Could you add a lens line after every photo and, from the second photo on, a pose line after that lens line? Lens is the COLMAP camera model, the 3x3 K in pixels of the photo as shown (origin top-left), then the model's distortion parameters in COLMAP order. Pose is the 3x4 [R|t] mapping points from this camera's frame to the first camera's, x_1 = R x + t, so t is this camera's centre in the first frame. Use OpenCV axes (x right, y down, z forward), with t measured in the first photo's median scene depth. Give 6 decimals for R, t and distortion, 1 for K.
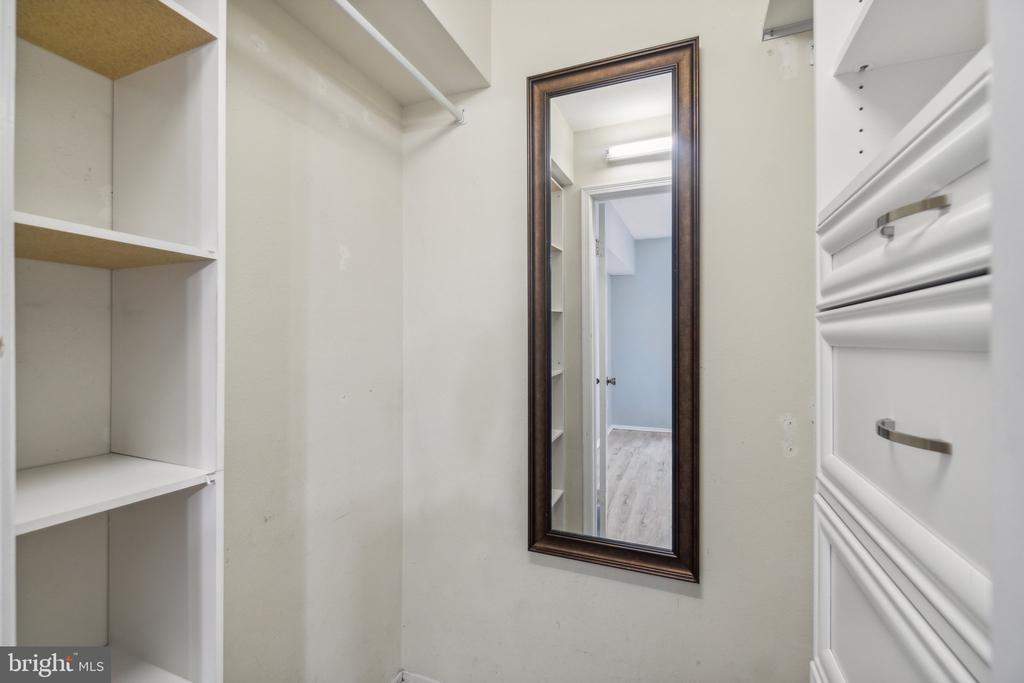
lens RADIAL K [[436.6, 0, 518.5], [0, 436.6, 337.7], [0, 0, 1]] dist [-0.011387, 0.000067]
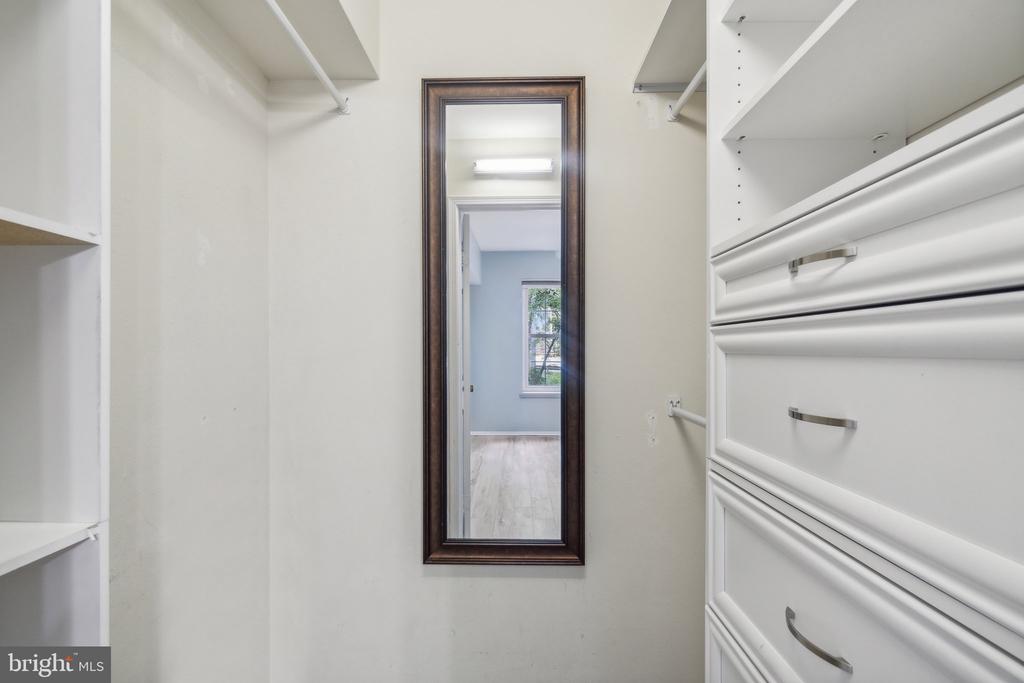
lens RADIAL K [[436.6, 0, 519.0], [0, 436.6, 348.5], [0, 0, 1]] dist [-0.011387, 0.000067]
pose [[0.932453, -0.001759, 0.361288, -0.143923], [-0.000460, 0.999982, 0.006056, -0.001435], [-0.361292, -0.005813, 0.932435, 0.013693]]
